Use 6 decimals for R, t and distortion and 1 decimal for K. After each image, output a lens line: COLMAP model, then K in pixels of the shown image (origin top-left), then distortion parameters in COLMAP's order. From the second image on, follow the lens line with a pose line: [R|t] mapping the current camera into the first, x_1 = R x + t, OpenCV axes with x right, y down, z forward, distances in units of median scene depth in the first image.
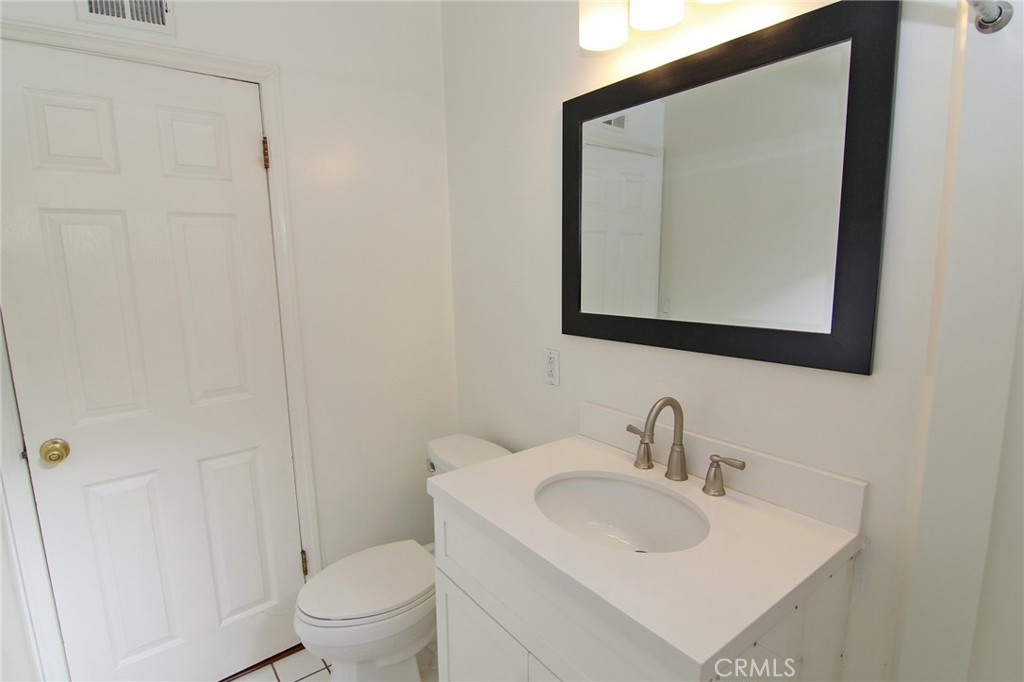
lens RADIAL K [[516.0, 0, 512.0], [0, 516.0, 341.0], [0, 0, 1]] dist [0.000162, -0.000008]
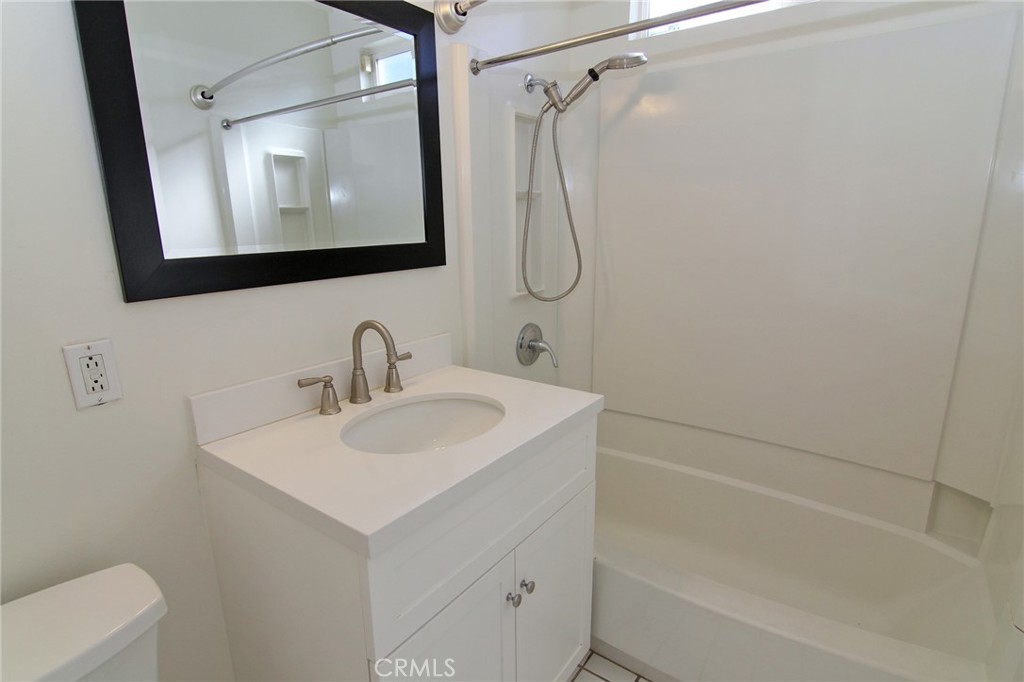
lens RADIAL K [[516.0, 0, 512.0], [0, 516.0, 341.0], [0, 0, 1]] dist [0.000162, -0.000008]
pose [[-0.271905, -0.195231, 0.942313, -0.673836], [0.169717, 0.954128, 0.246650, -0.049880], [-0.947240, 0.226991, -0.226298, 0.876828]]
